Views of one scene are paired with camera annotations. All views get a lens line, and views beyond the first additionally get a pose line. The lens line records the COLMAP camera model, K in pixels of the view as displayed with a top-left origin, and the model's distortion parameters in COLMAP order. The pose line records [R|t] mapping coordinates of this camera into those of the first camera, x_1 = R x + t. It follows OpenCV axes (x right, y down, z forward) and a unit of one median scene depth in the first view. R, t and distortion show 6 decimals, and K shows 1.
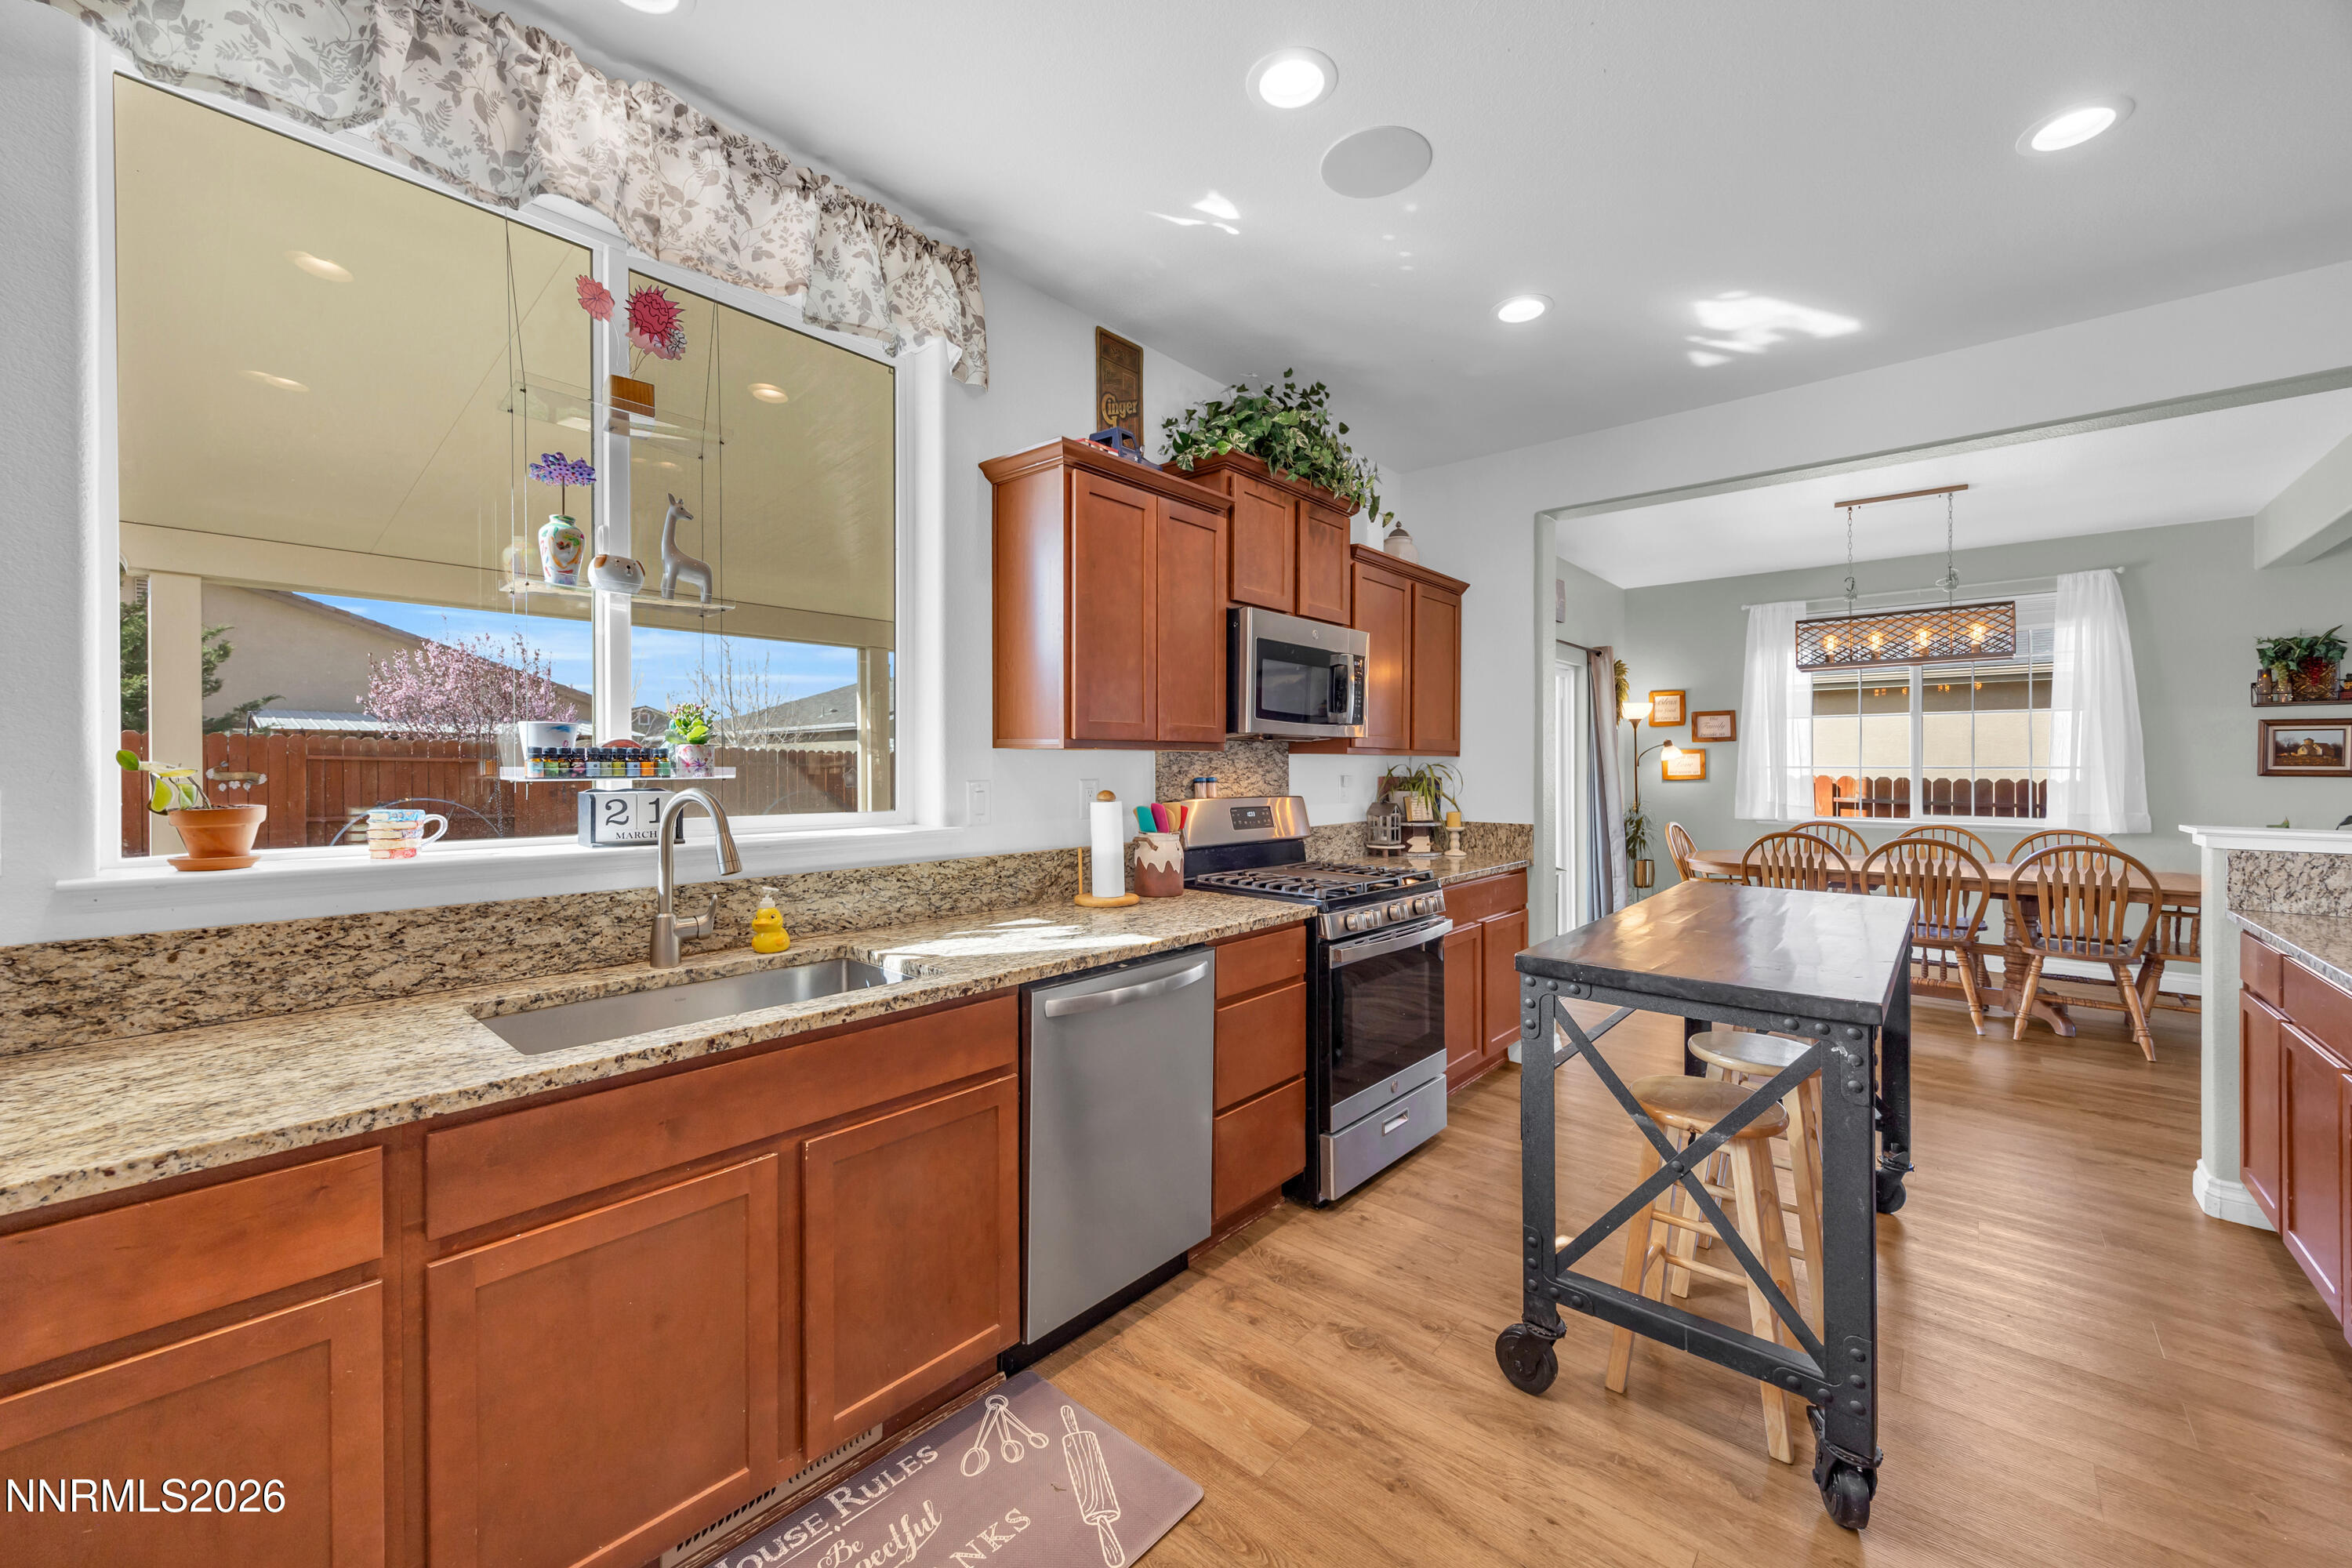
lens RADIAL K [[921.9, 0, 1178.9], [0, 921.9, 760.2], [0, 0, 1]] dist [-0.001900, -0.000223]
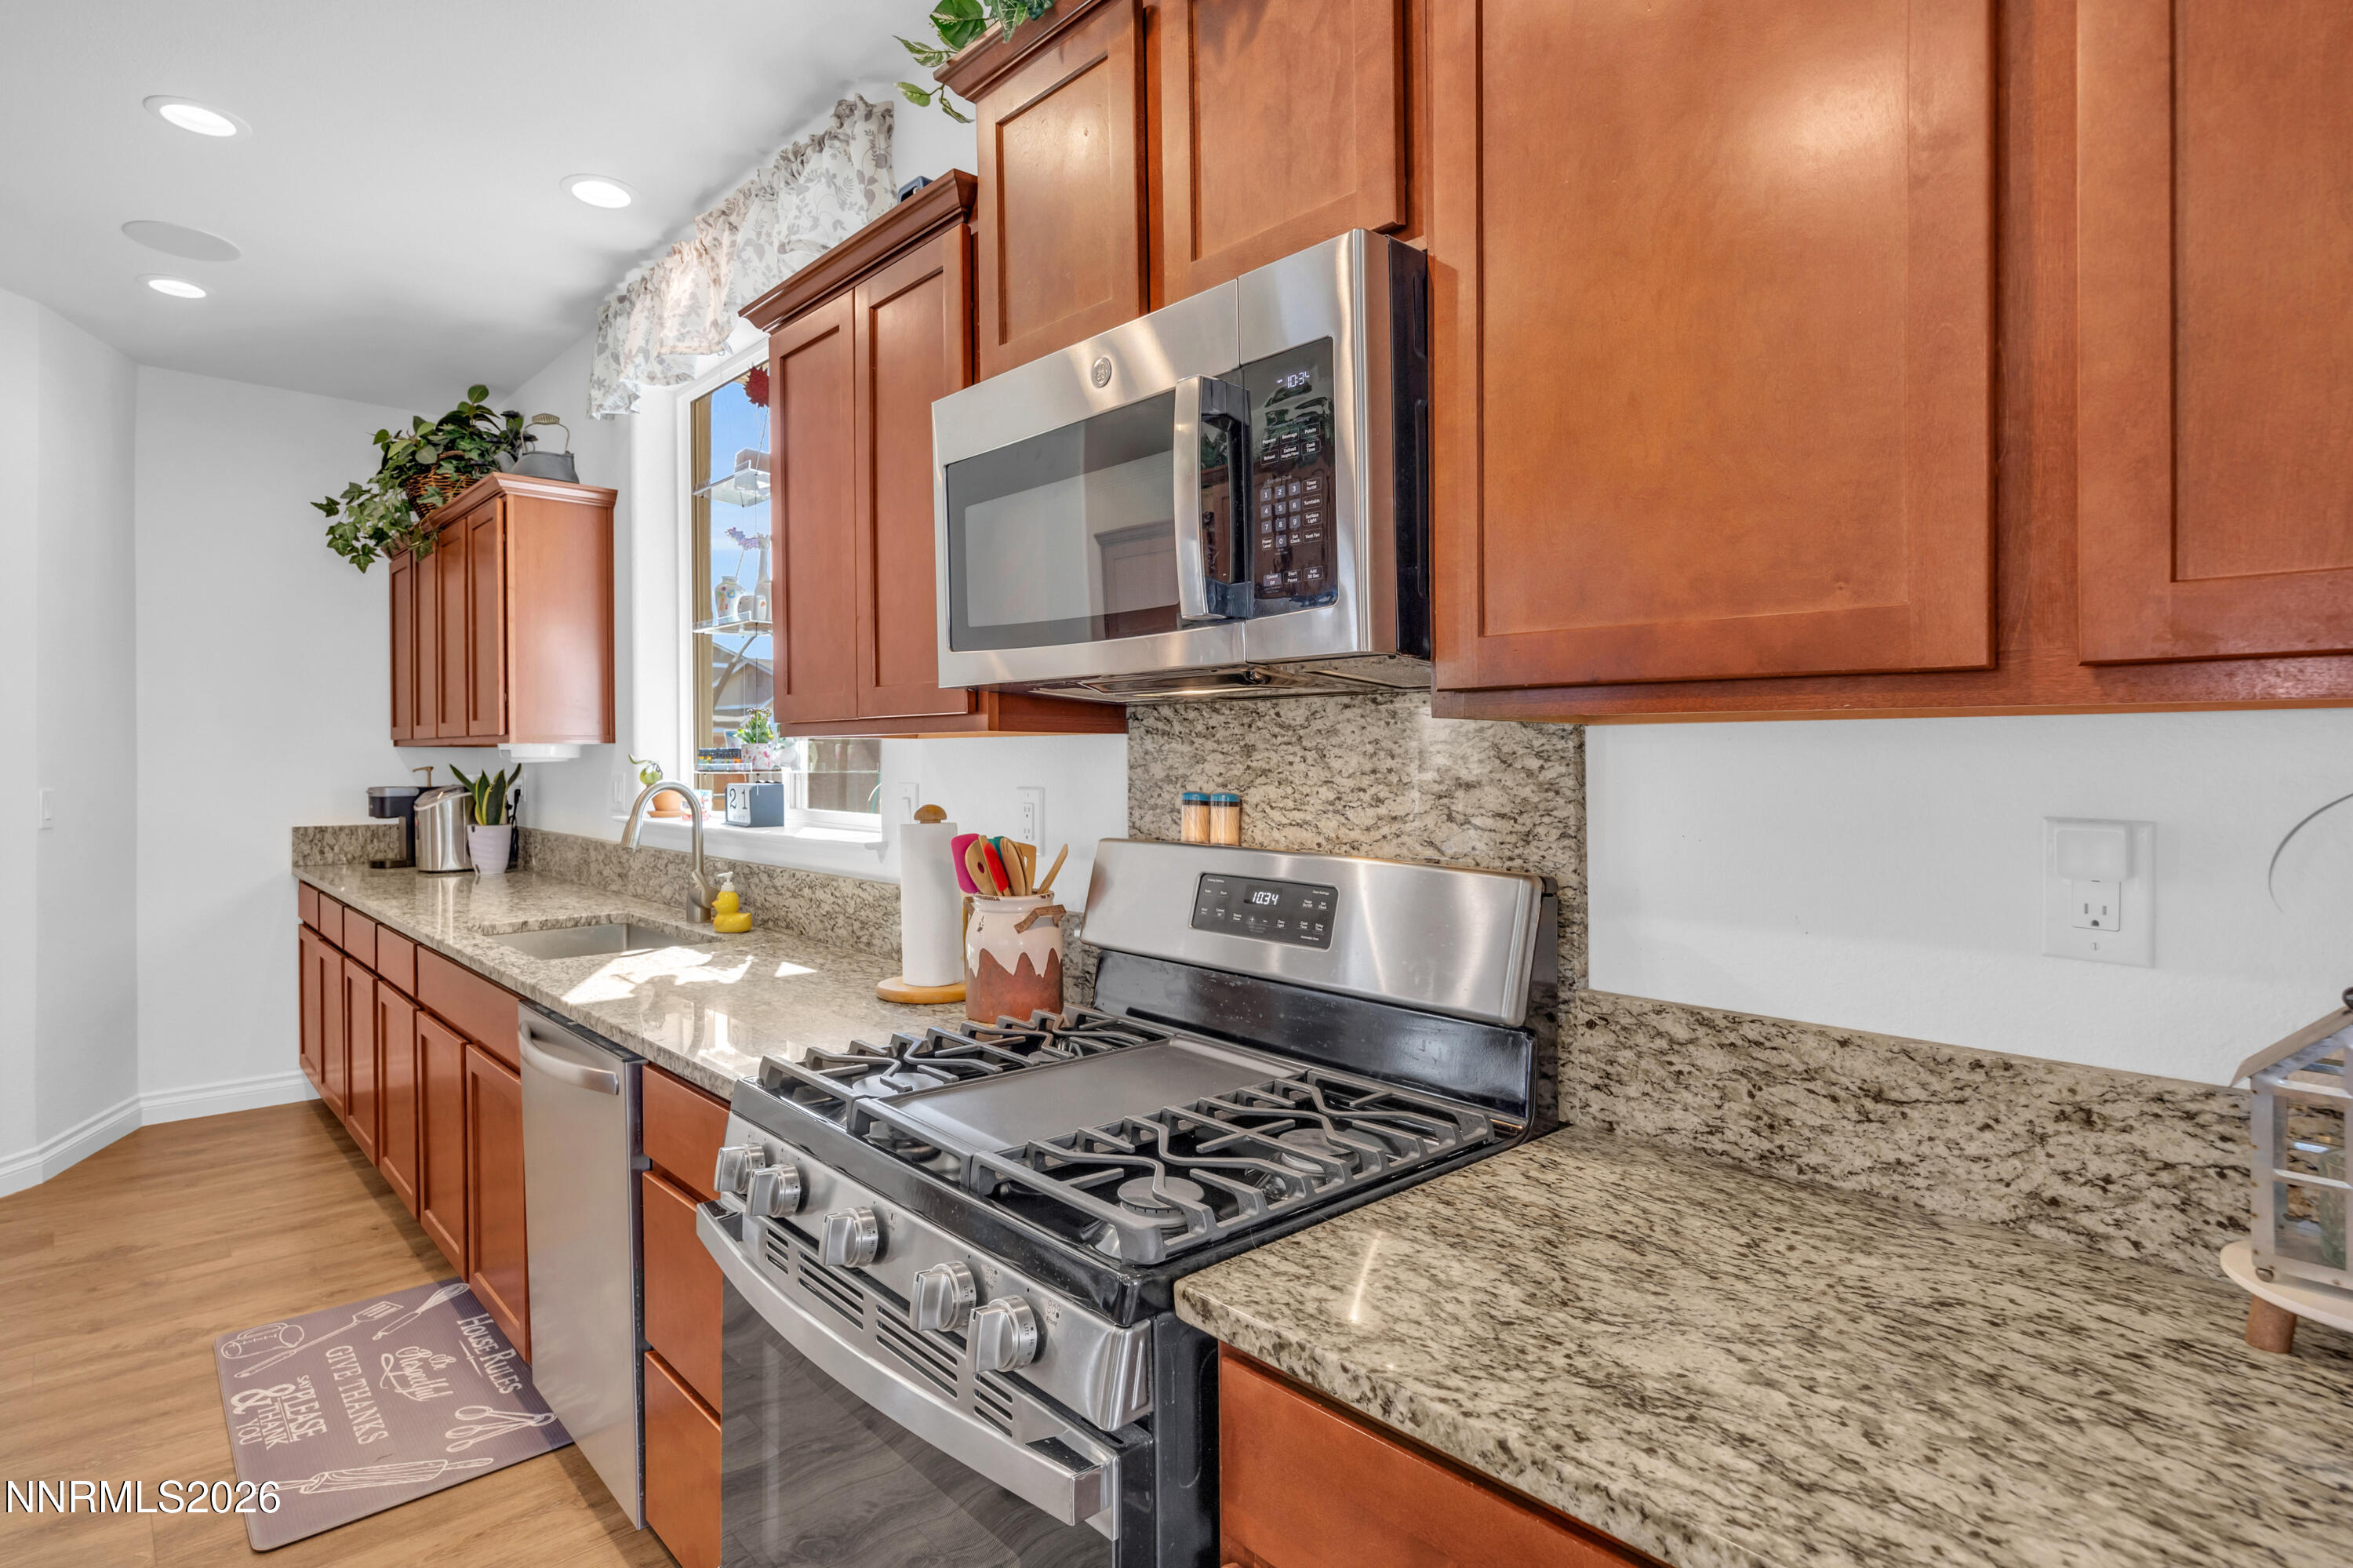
lens RADIAL K [[1172.7, 0, 1176.5], [0, 1172.7, 784.0], [0, 0, 1]] dist [-0.000424, 0.000036]
pose [[-0.104653, 0.012325, -0.994432, 0.553071], [0.000071, 0.999923, 0.012386, 0.008290], [0.994509, 0.001225, -0.104646, 1.042445]]
